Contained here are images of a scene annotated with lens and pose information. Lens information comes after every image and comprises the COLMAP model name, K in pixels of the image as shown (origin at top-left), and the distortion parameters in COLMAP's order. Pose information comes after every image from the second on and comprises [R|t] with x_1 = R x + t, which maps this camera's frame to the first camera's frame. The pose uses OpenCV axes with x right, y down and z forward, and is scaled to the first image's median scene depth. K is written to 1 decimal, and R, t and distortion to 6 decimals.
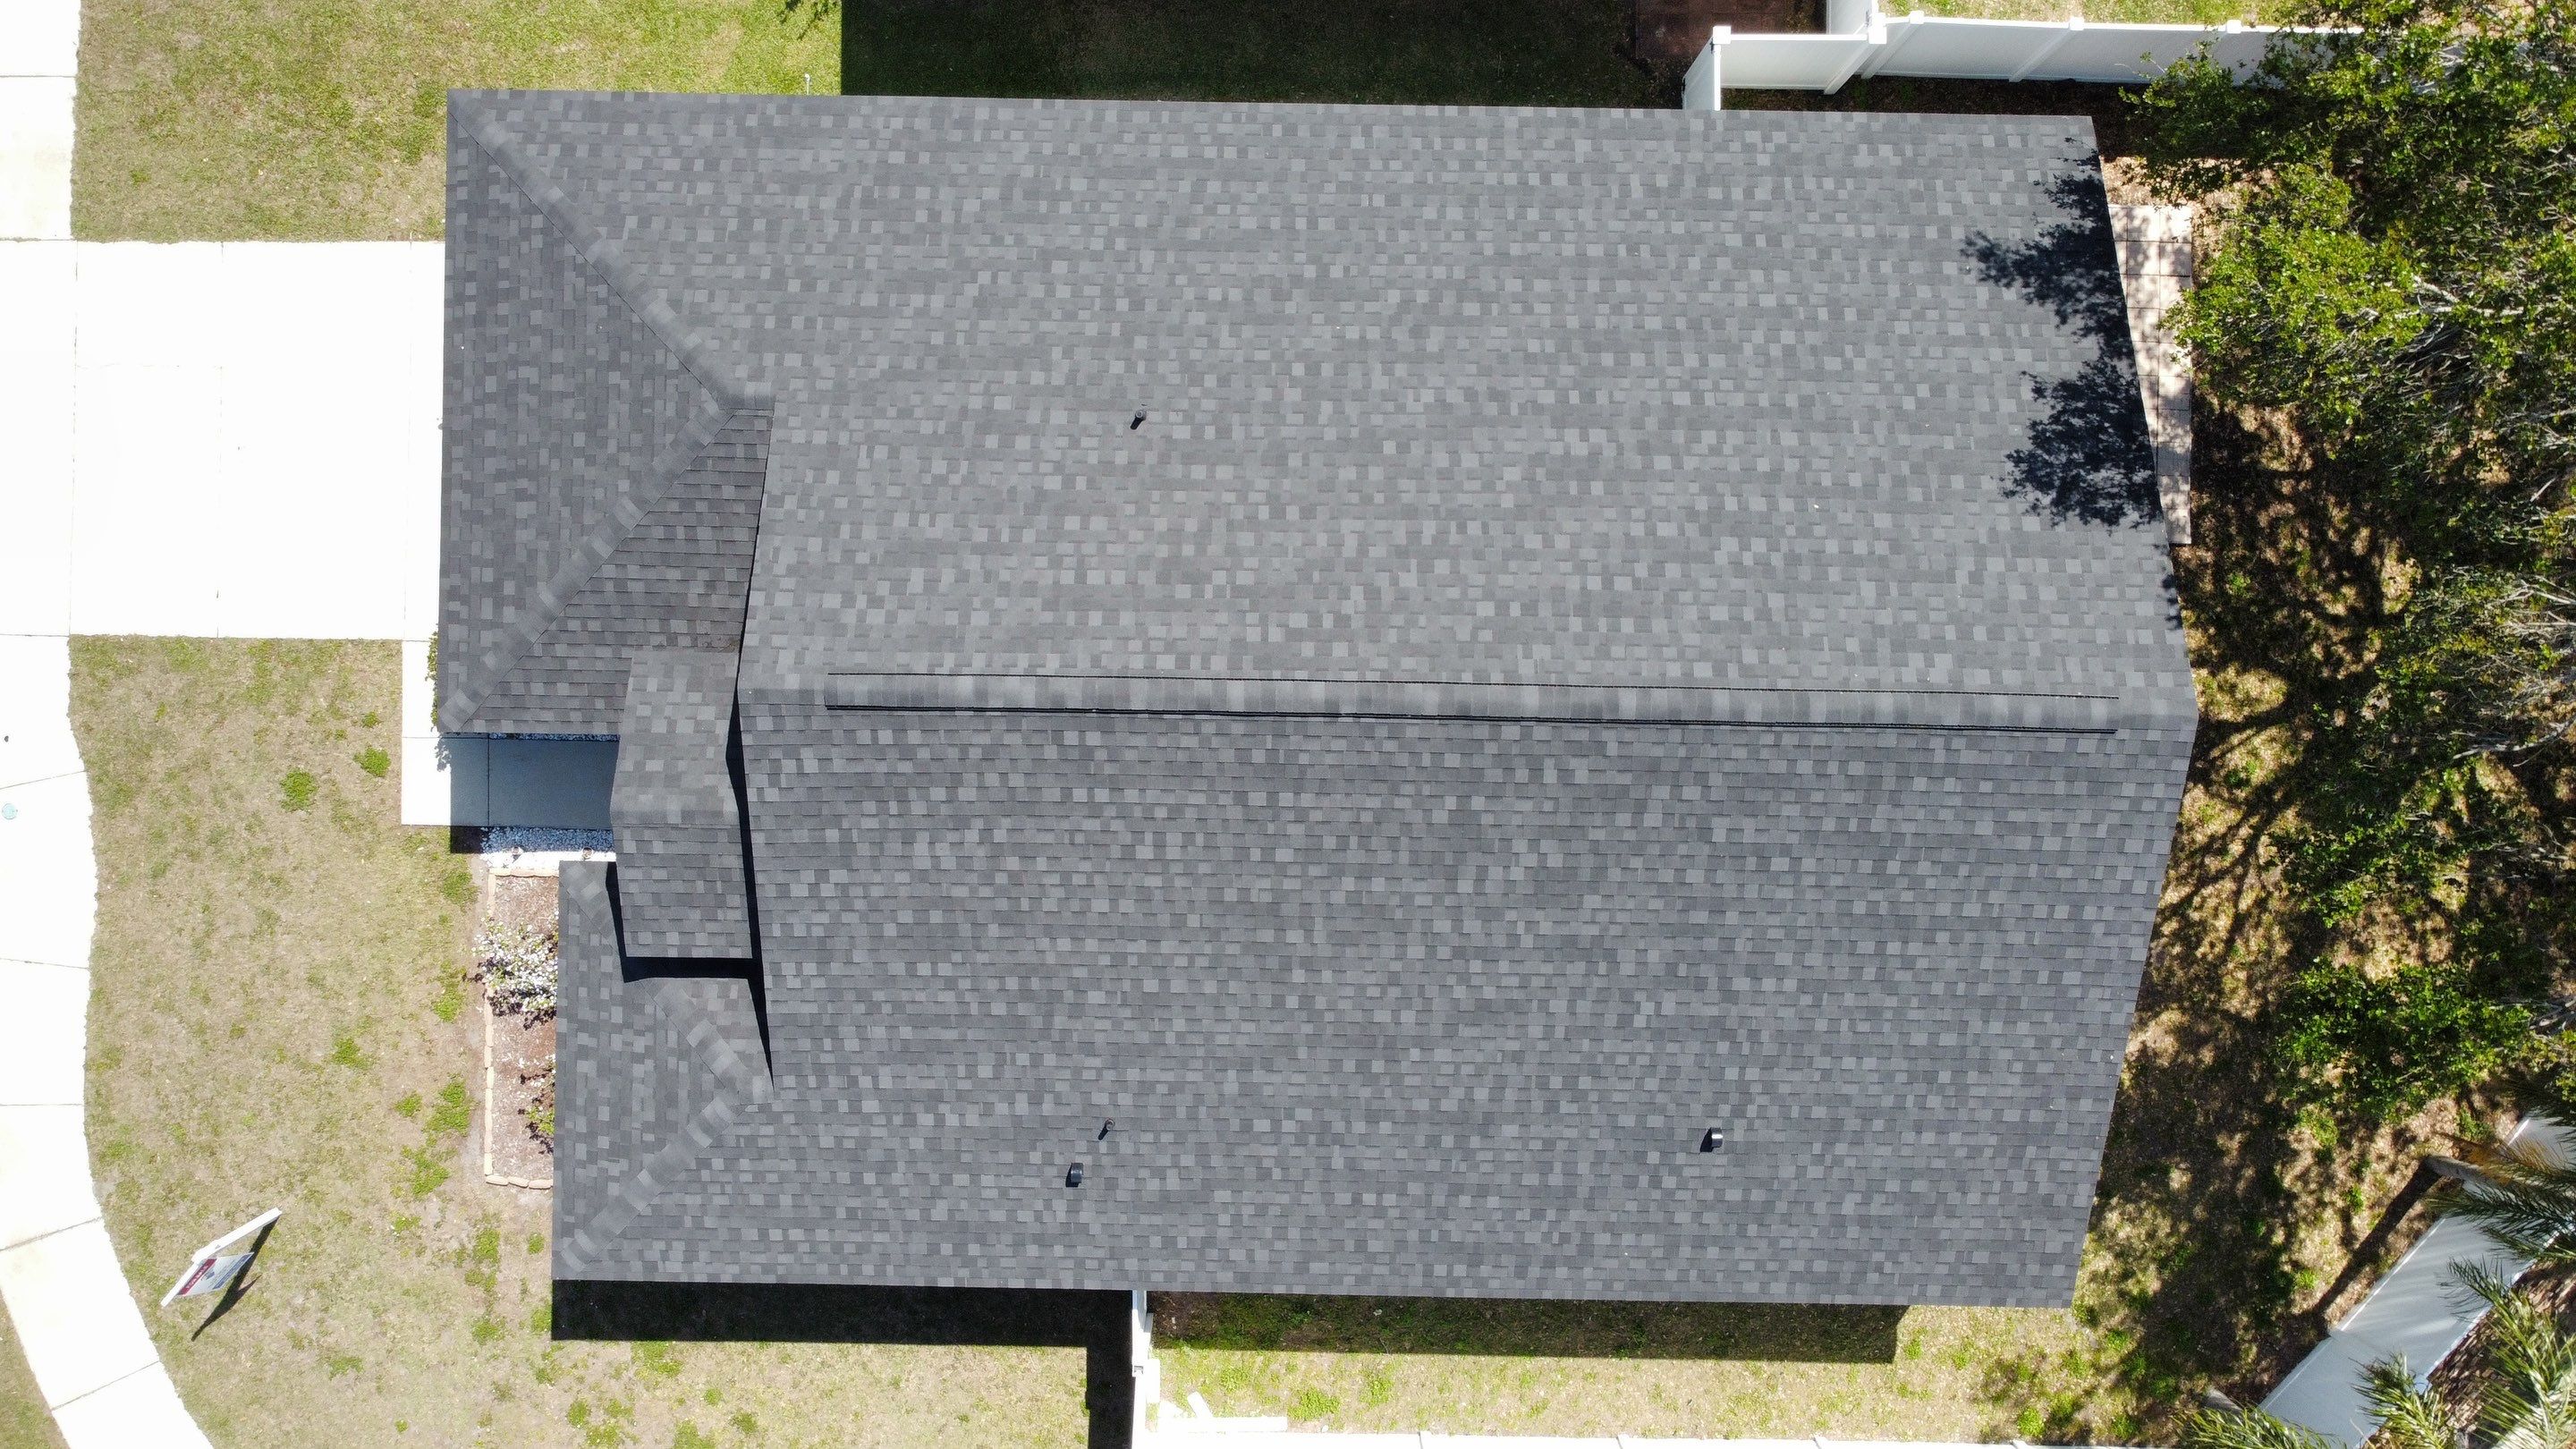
lens RADIAL K [[1939.9, 0, 1252.0], [0, 1939.9, 710.8], [0, 0, 1]] dist [-0.009254, -0.003506]
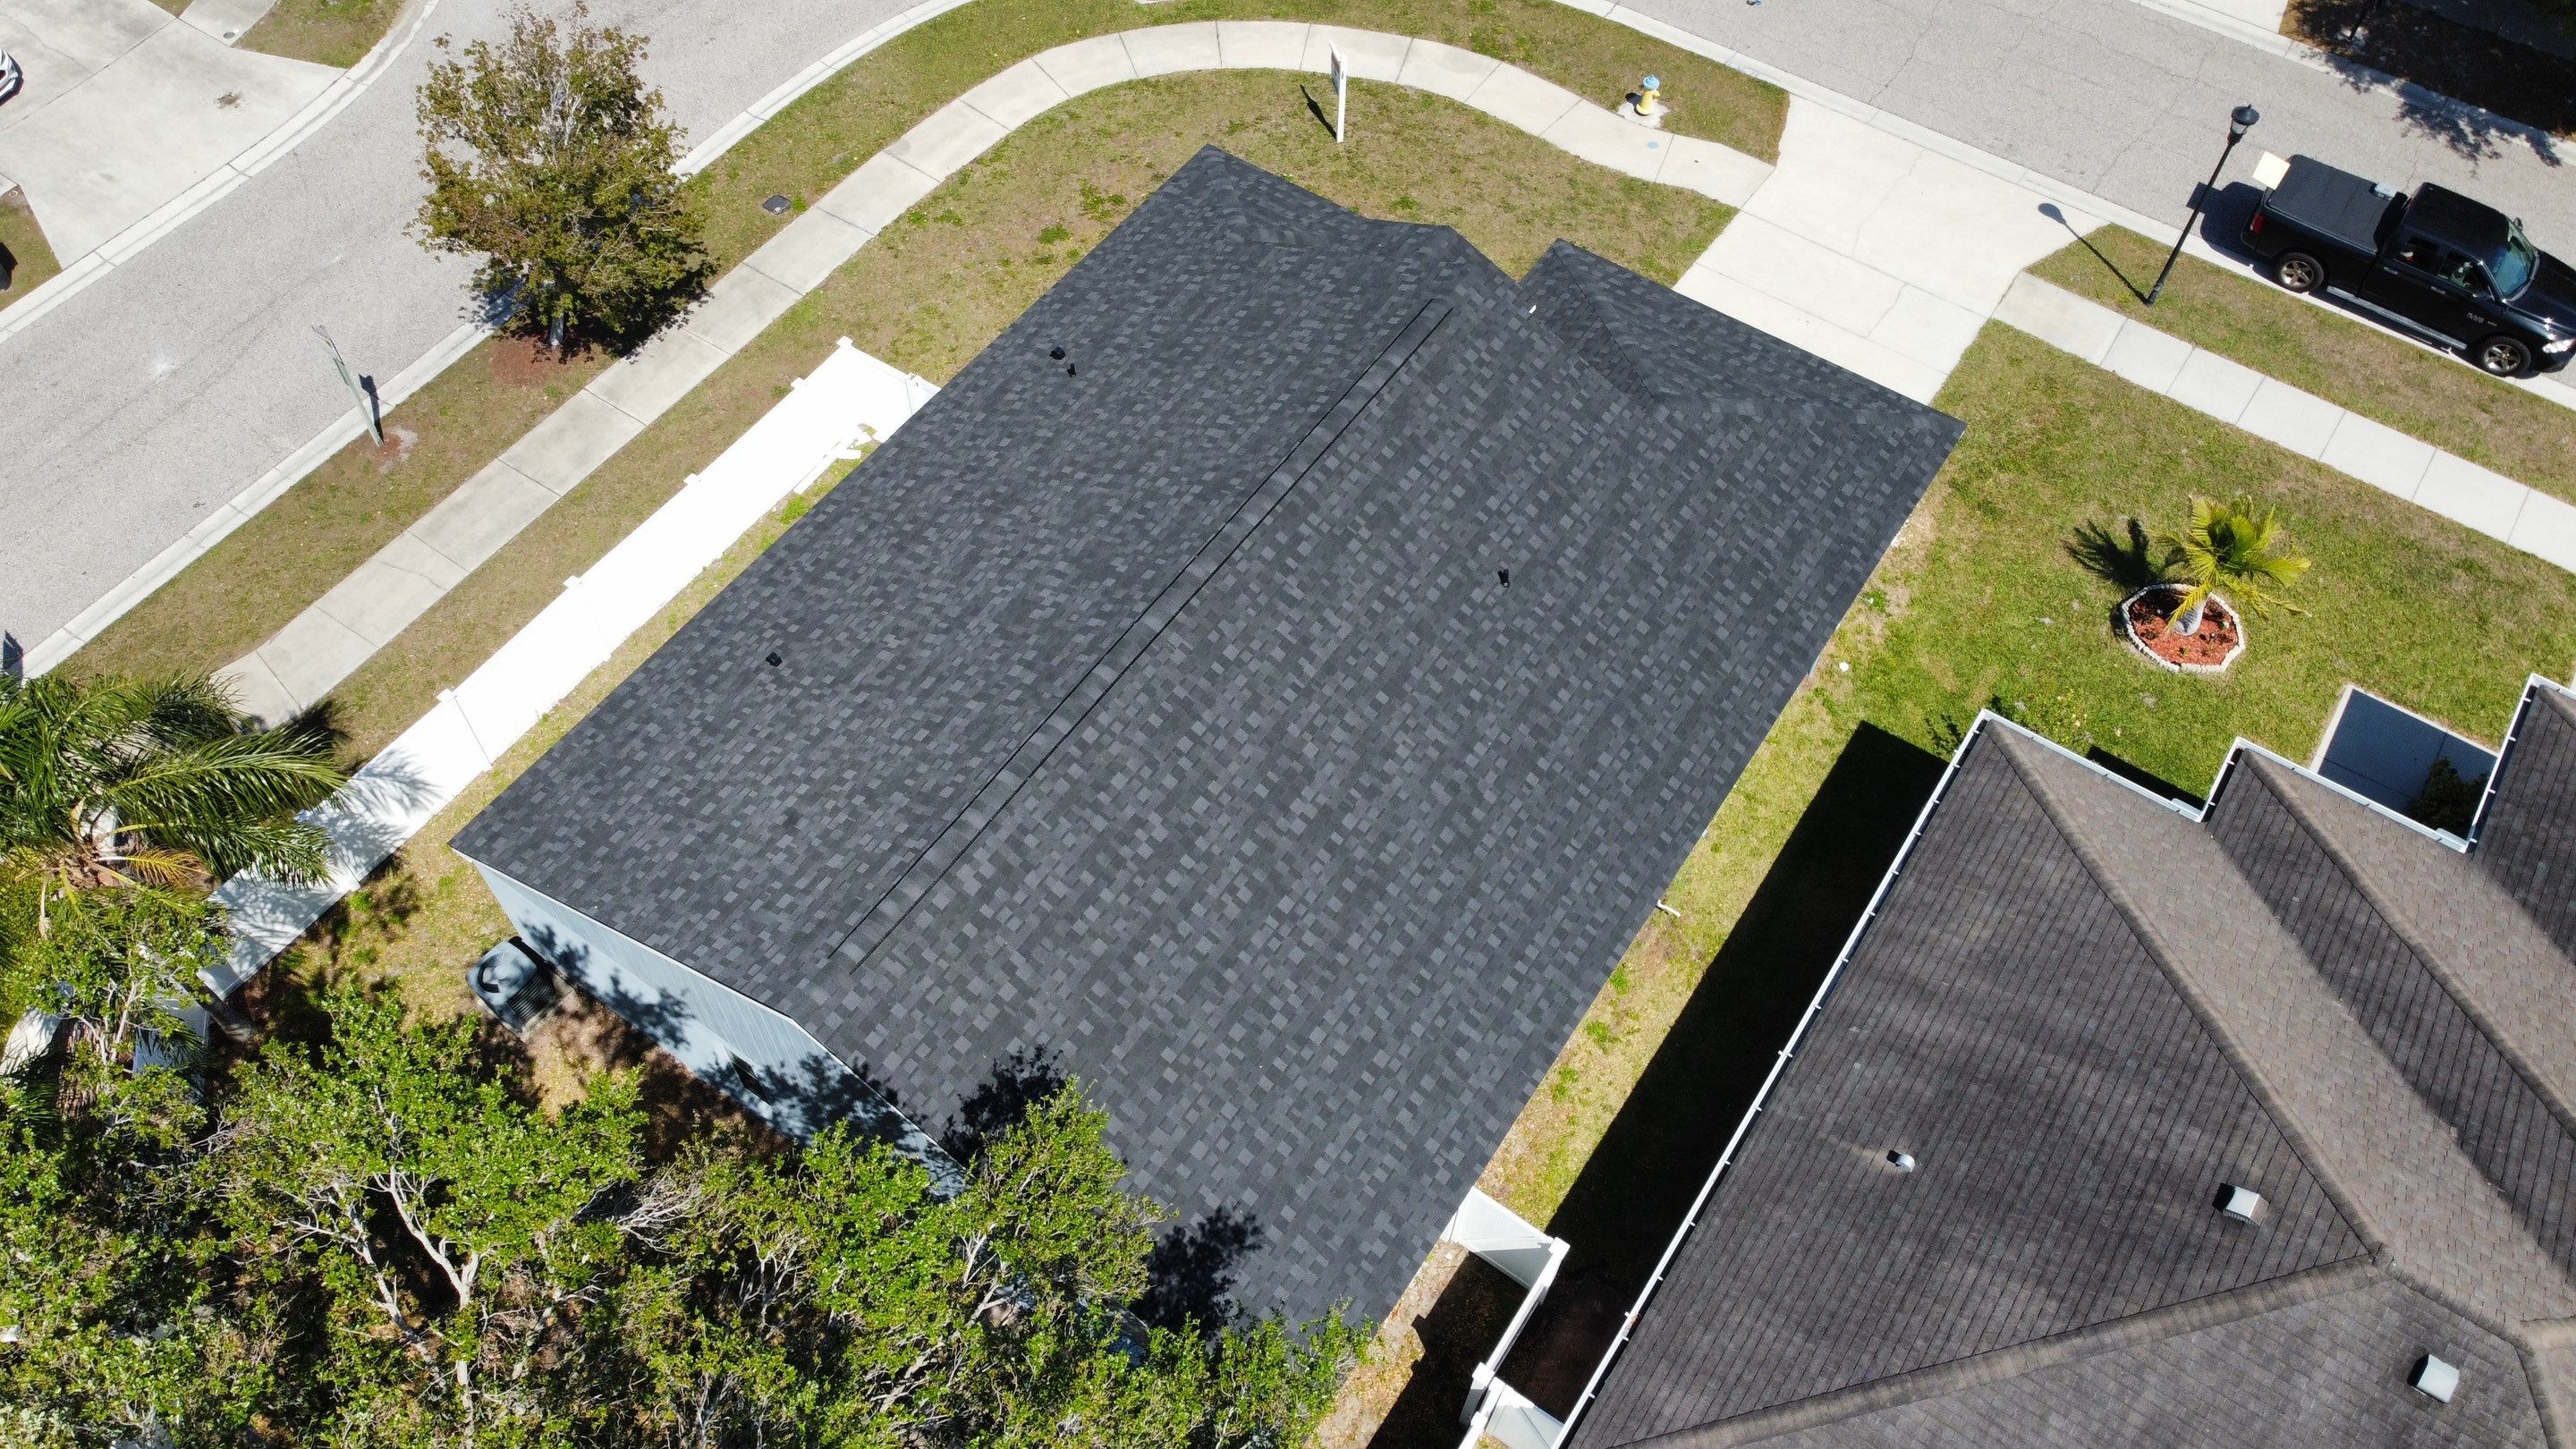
lens RADIAL K [[1938.6, 0, 1248.2], [0, 1938.6, 694.0], [0, 0, 1]] dist [0.004483, -0.028302]
pose [[-0.555942, 0.677461, -0.481638, 0.678854], [-0.831146, -0.460854, 0.311142, -0.427178], [-0.011178, 0.573289, 0.819277, -0.006340]]
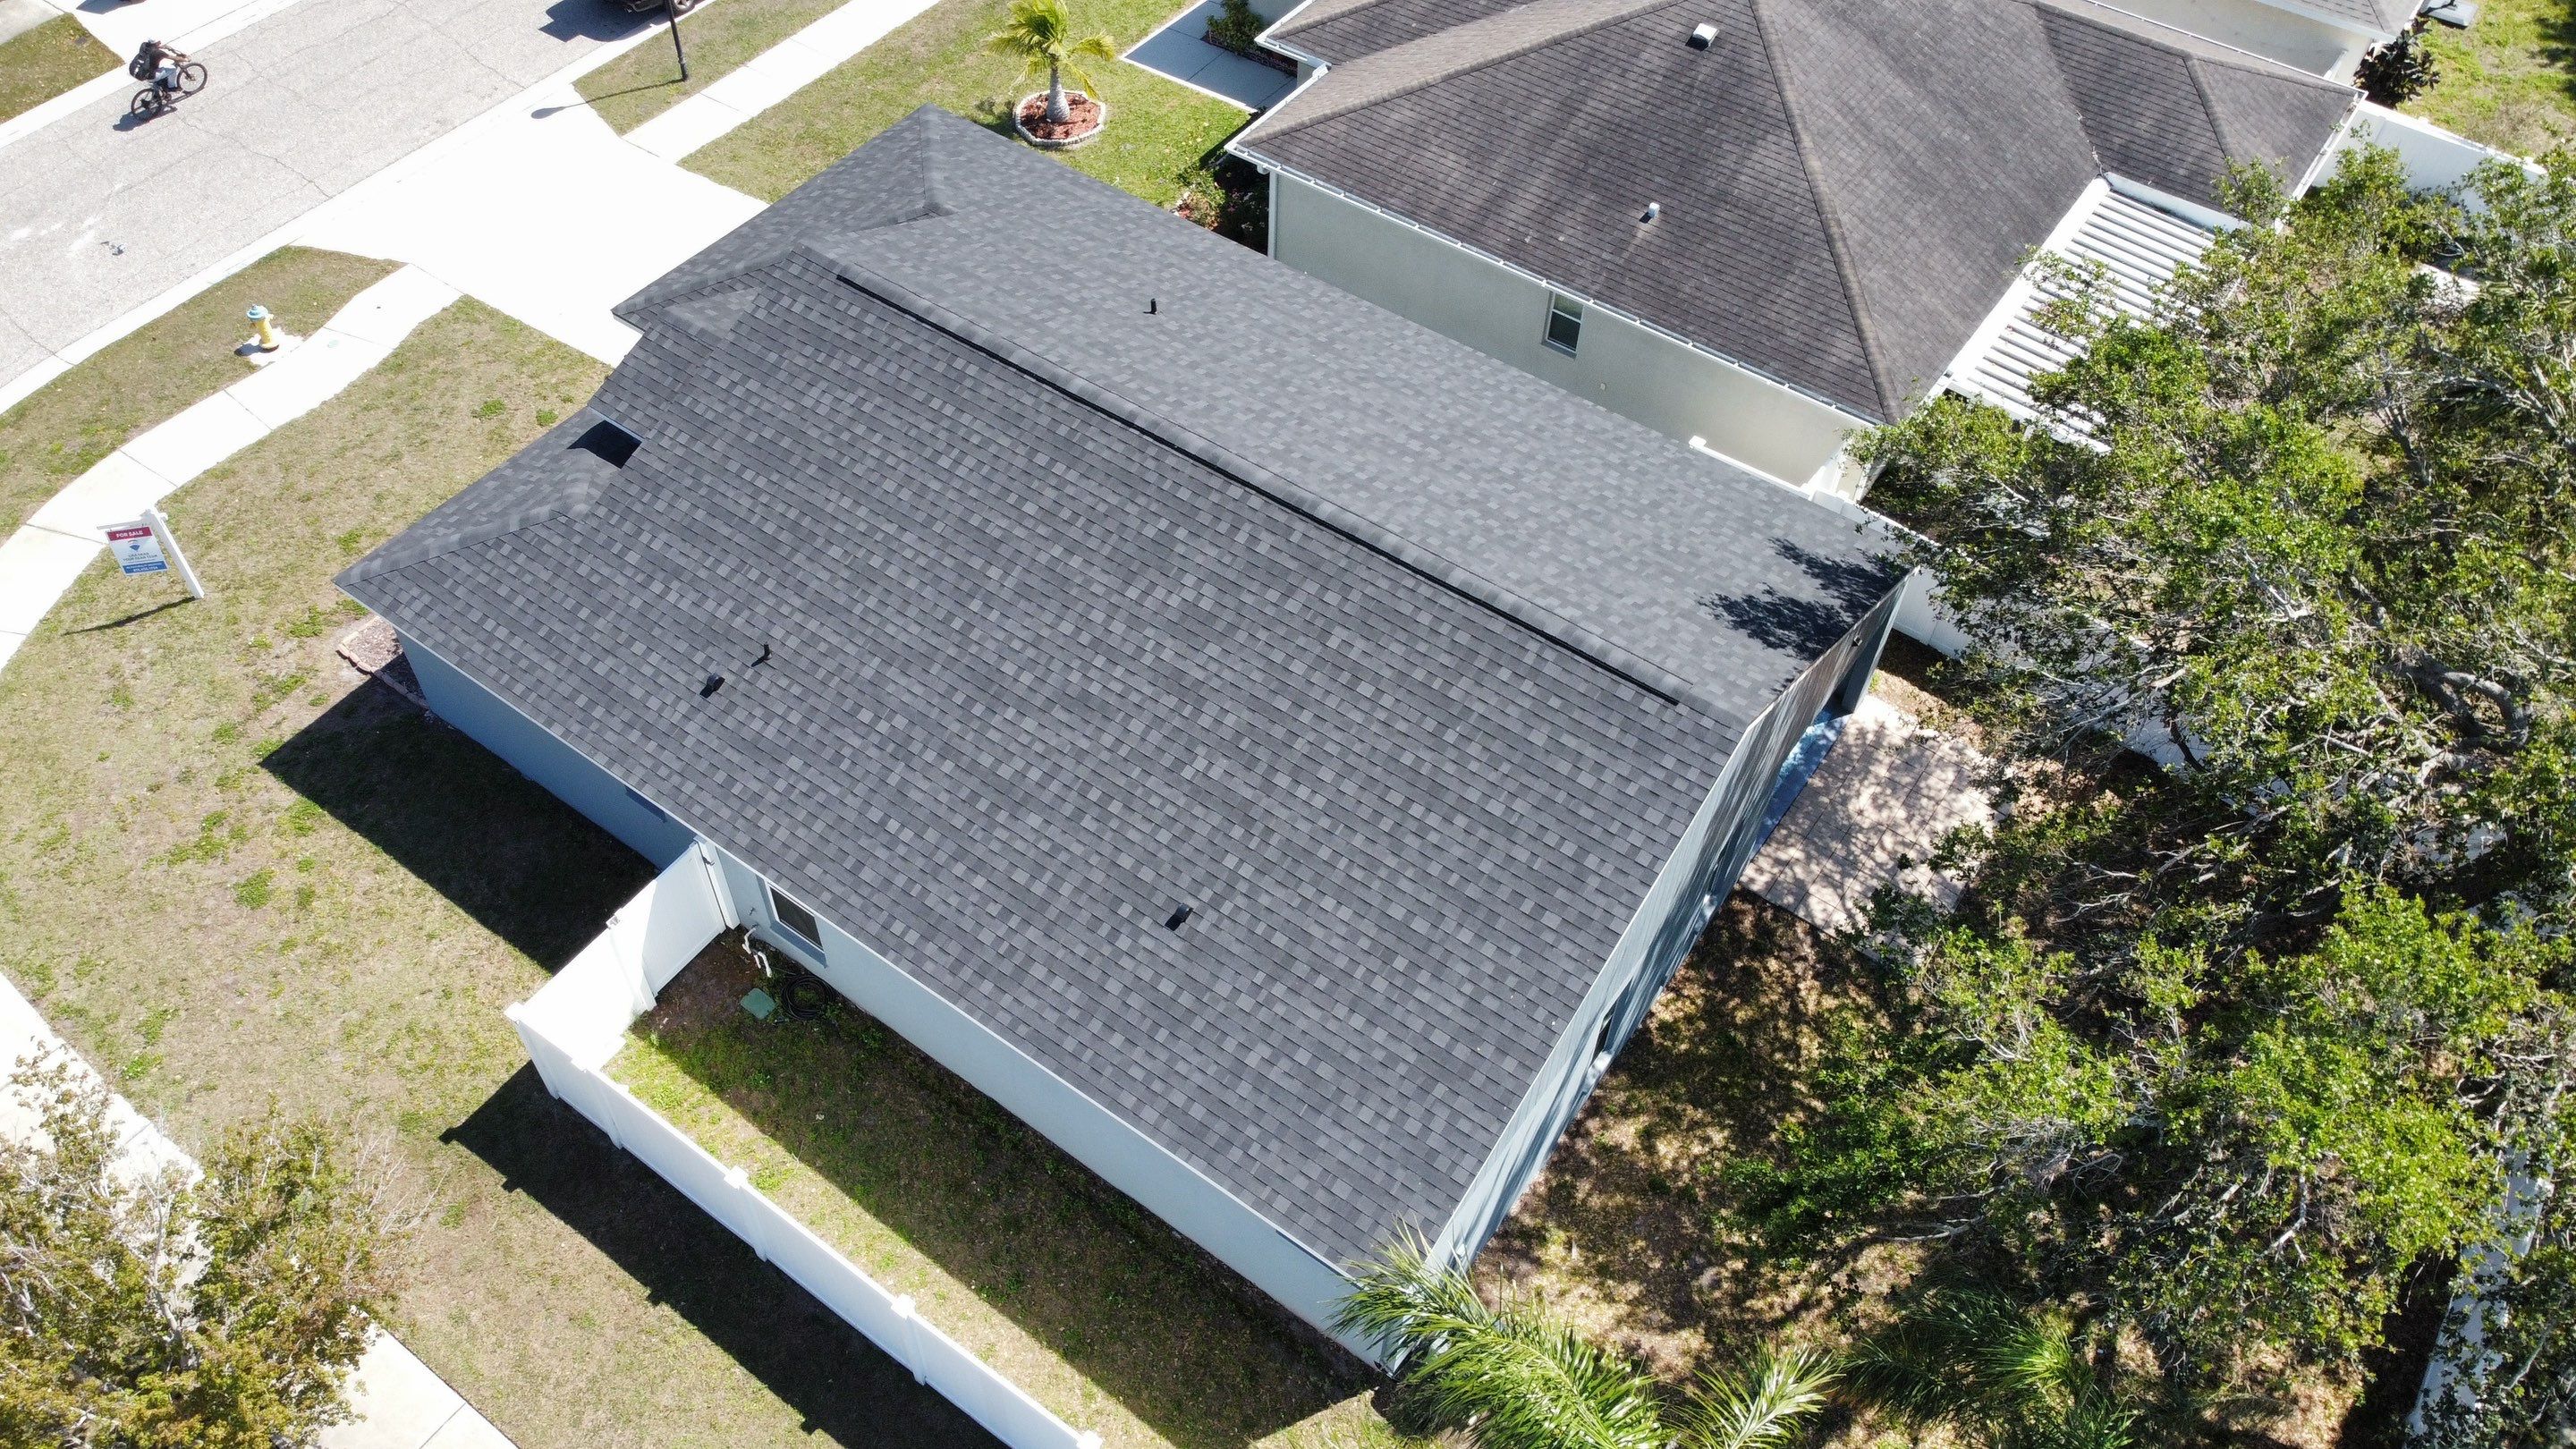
lens RADIAL K [[1957.0, 0, 1235.8], [0, 1957.0, 691.9], [0, 0, 1]] dist [0.016183, -0.001626]
pose [[0.816251, 0.440199, -0.374111, 0.598209], [-0.577607, 0.610442, -0.541970, 0.695703], [-0.010201, 0.658472, 0.752536, 0.134913]]
